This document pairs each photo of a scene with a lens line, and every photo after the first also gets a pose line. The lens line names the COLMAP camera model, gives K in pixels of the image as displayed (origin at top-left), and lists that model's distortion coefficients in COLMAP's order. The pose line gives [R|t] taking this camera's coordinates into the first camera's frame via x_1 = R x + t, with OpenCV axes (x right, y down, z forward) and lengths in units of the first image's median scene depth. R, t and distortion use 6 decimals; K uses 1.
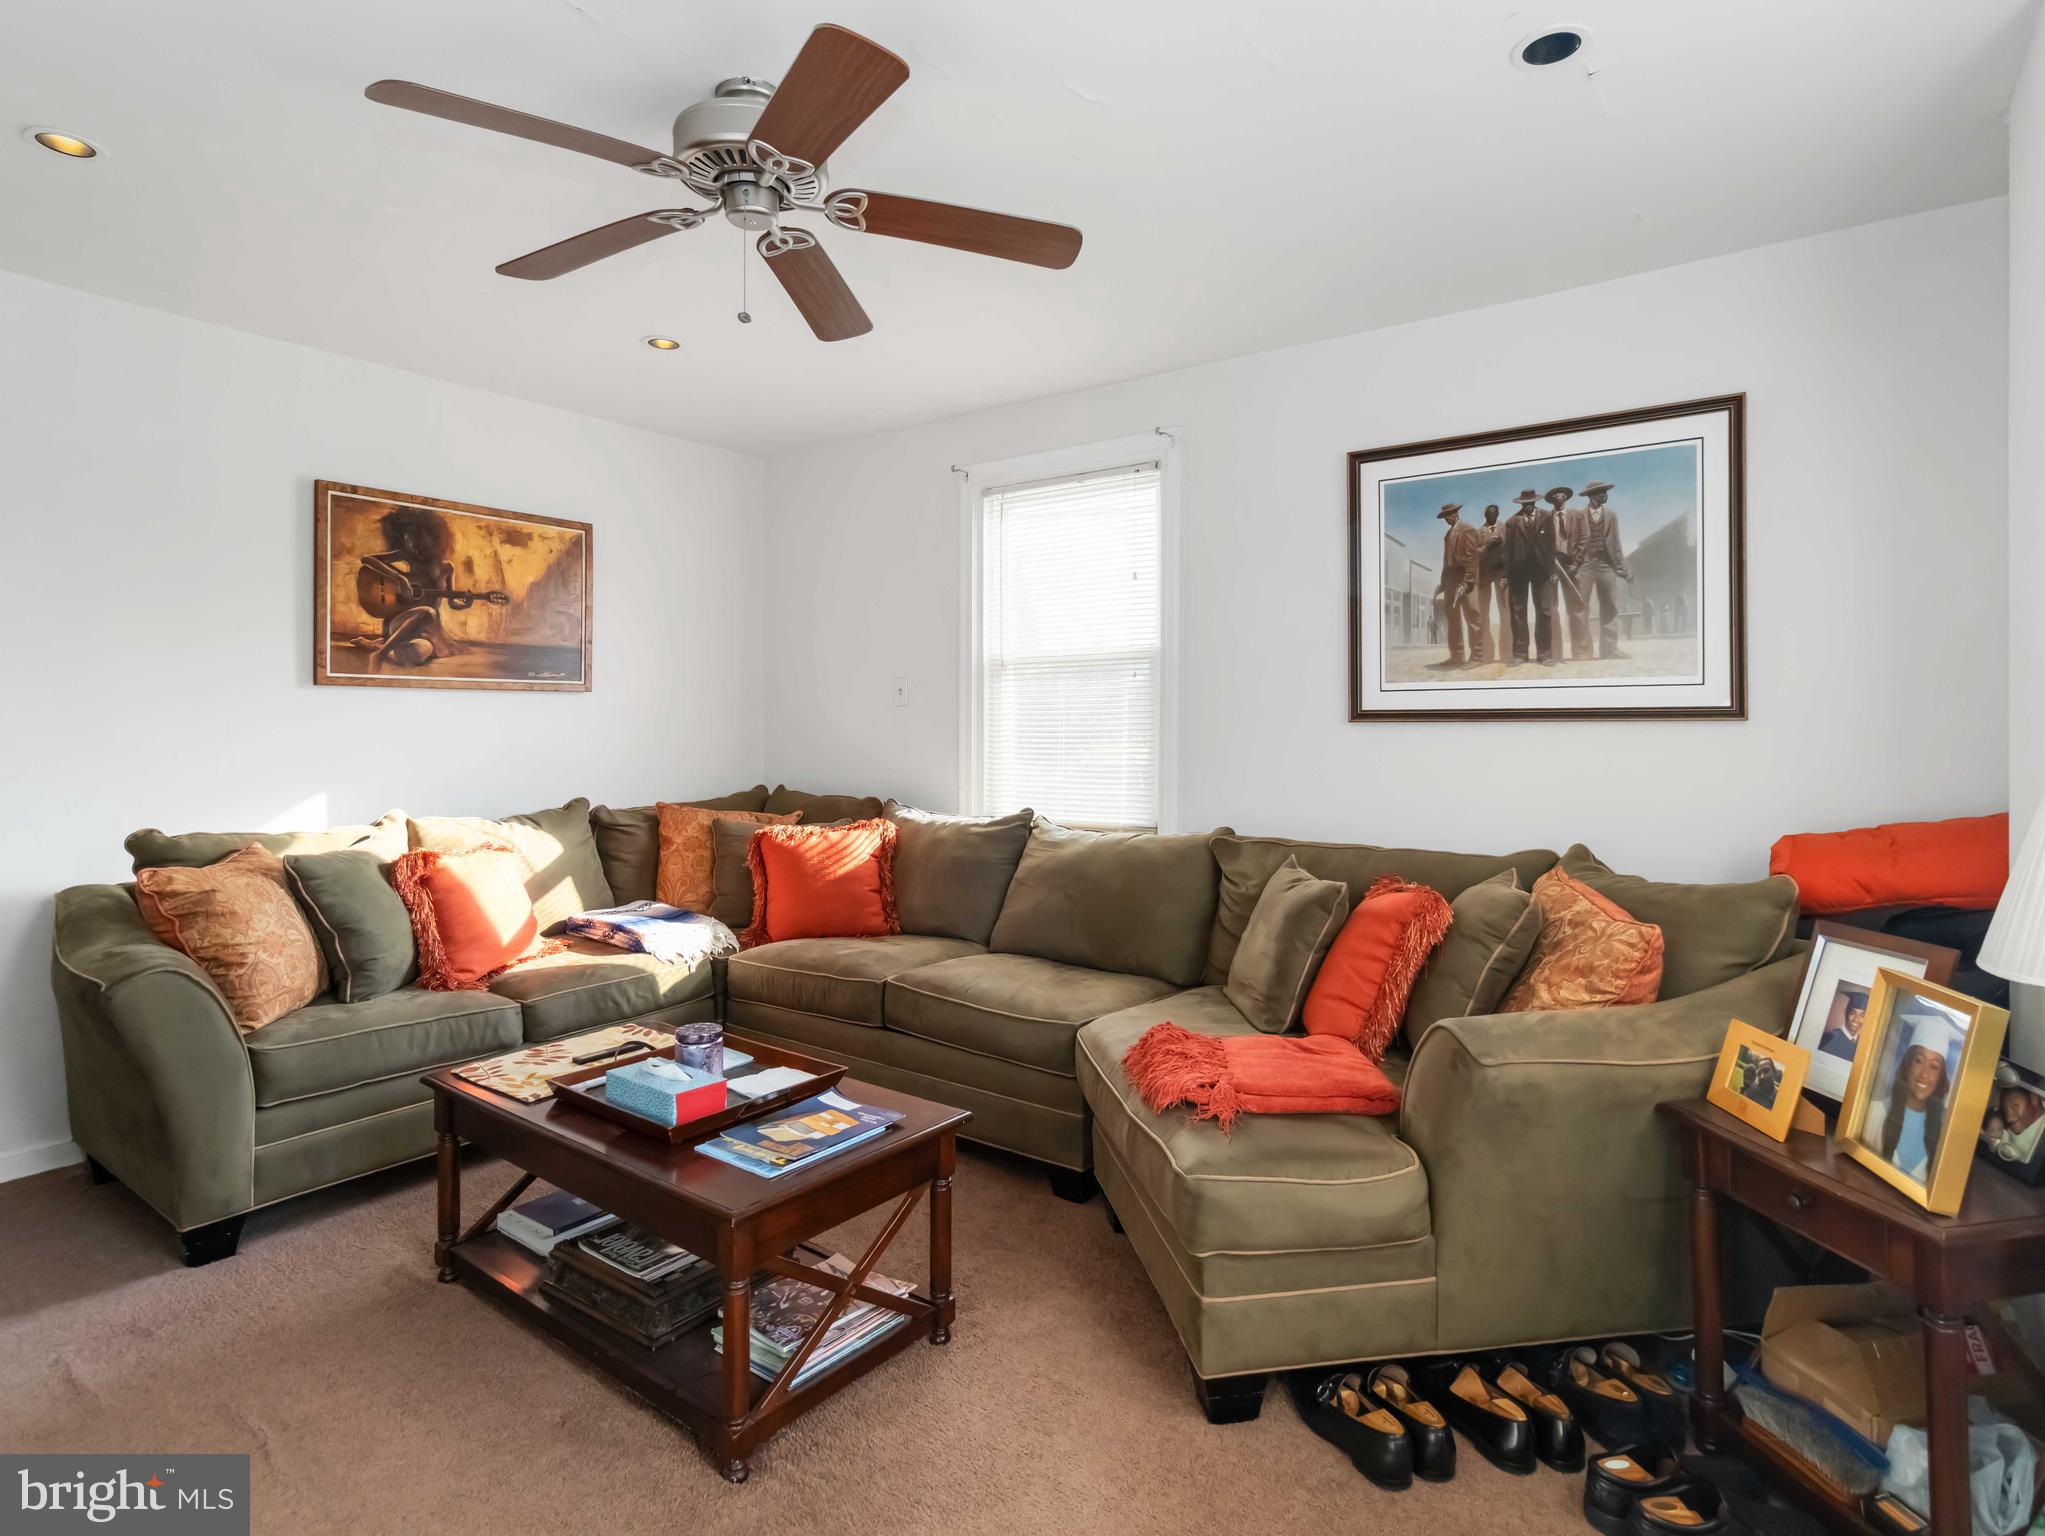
lens RADIAL K [[1060.8, 0, 1041.2], [0, 1060.8, 726.6], [0, 0, 1]] dist [-0.003007, -0.001486]
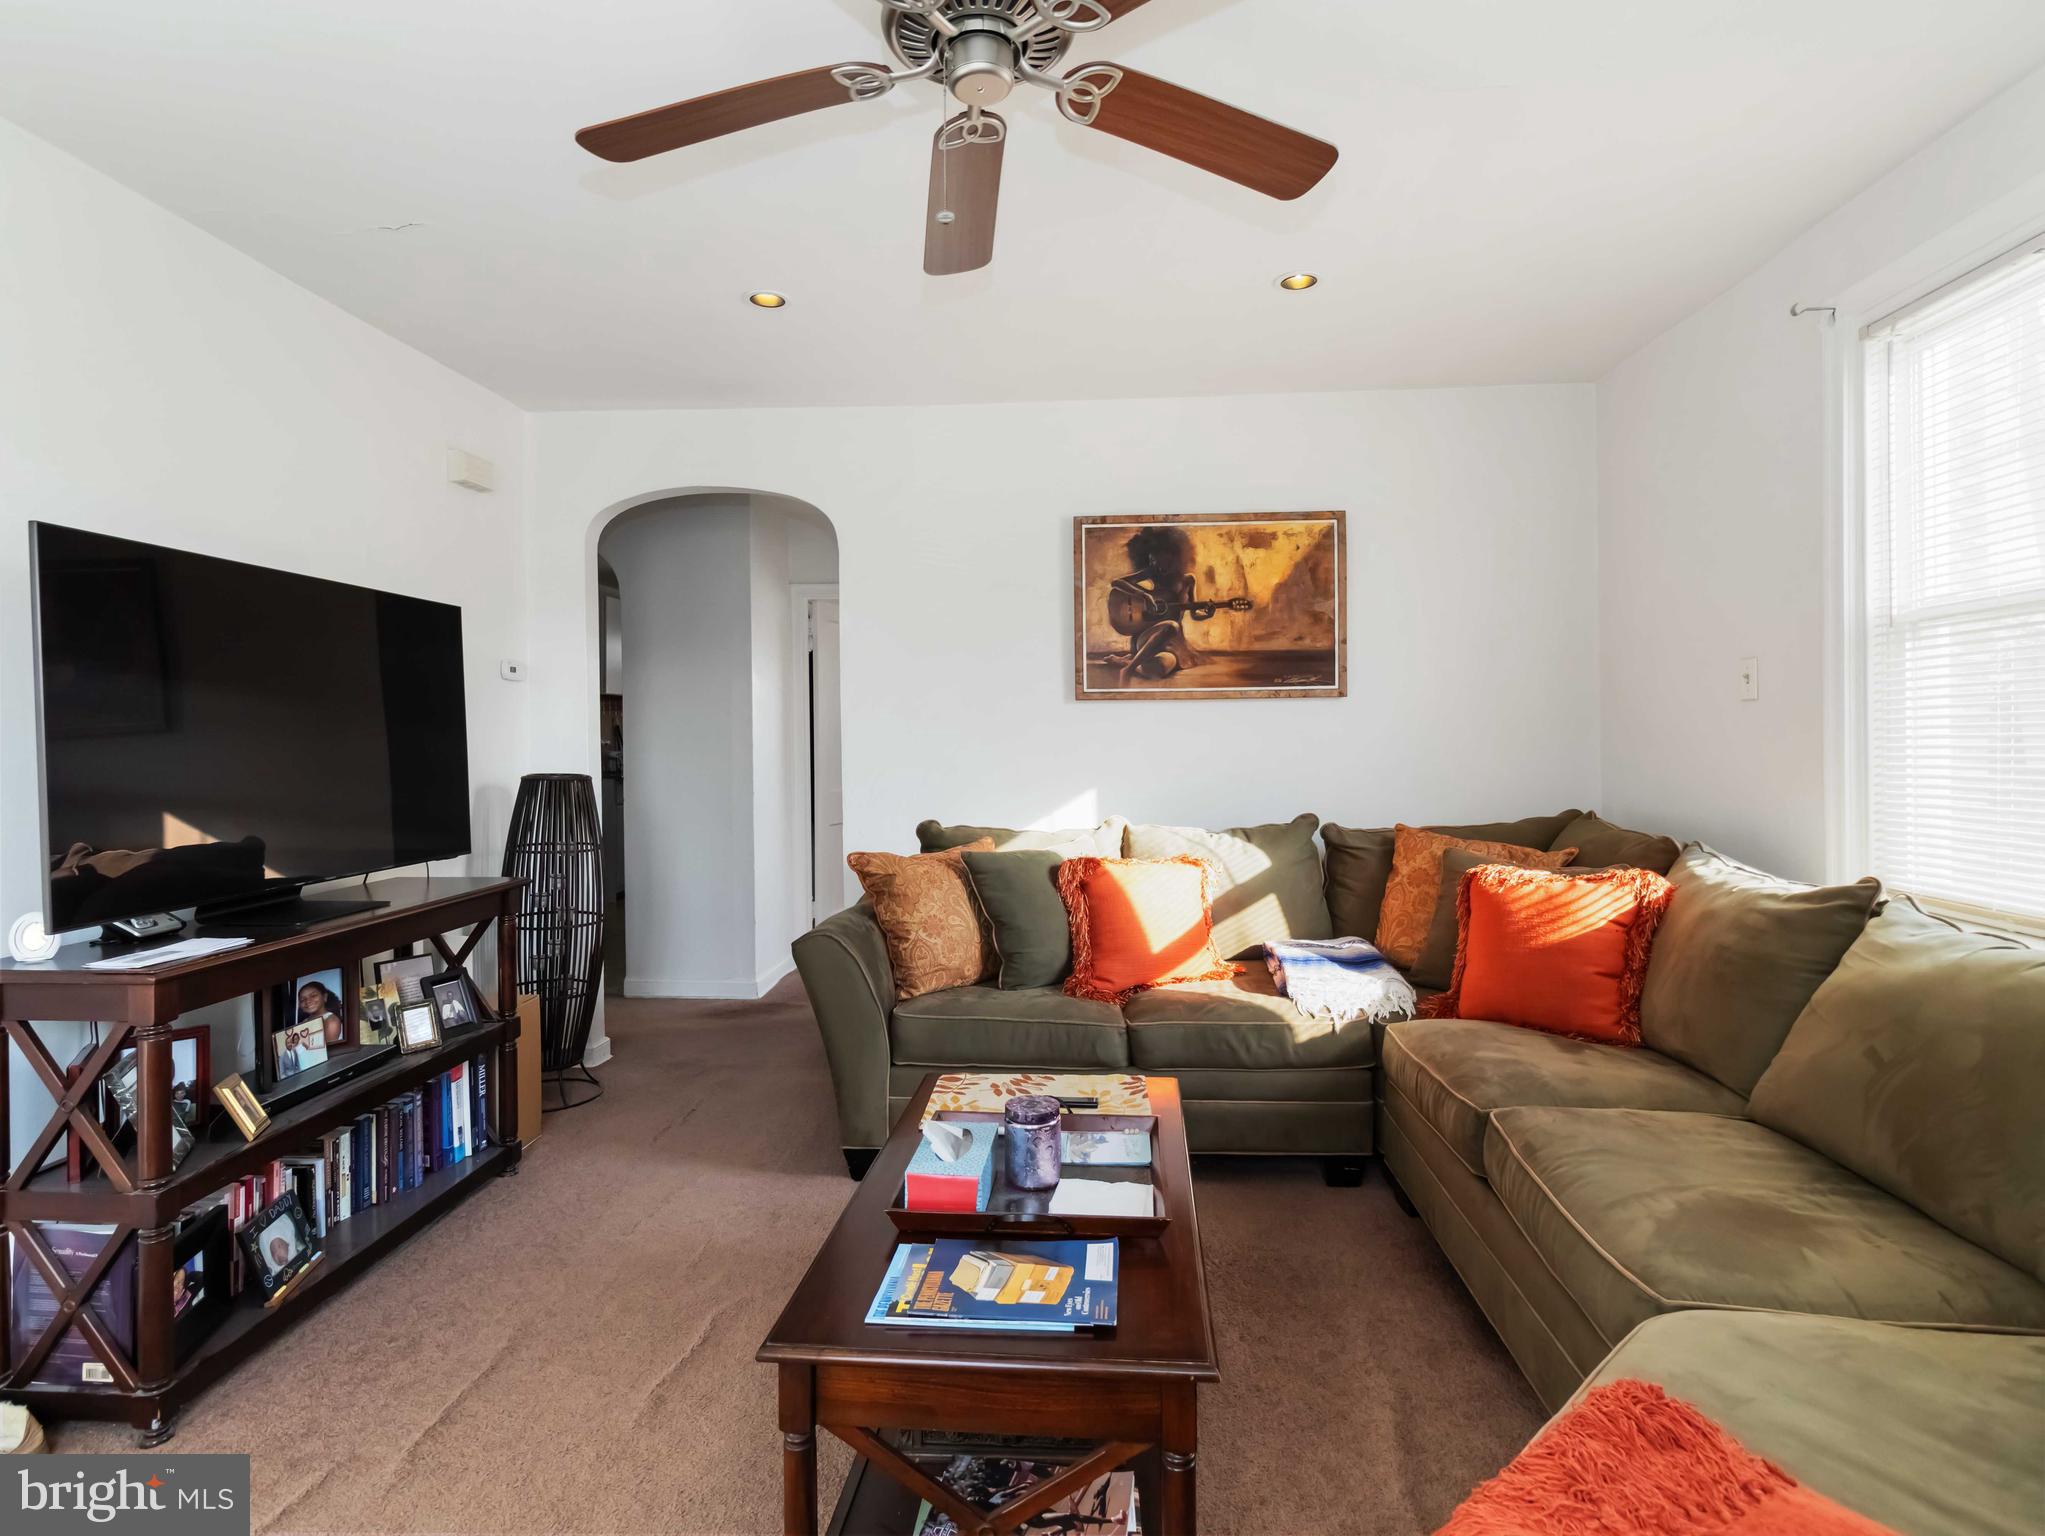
lens RADIAL K [[1060.8, 0, 1076.7], [0, 1060.8, 746.1], [0, 0, 1]] dist [-0.003007, -0.001486]
pose [[0.534822, 0.002477, -0.844961, 0.262059], [0.008142, 0.999934, 0.008085, 0.000001], [0.844925, -0.011203, 0.534767, 0.393966]]
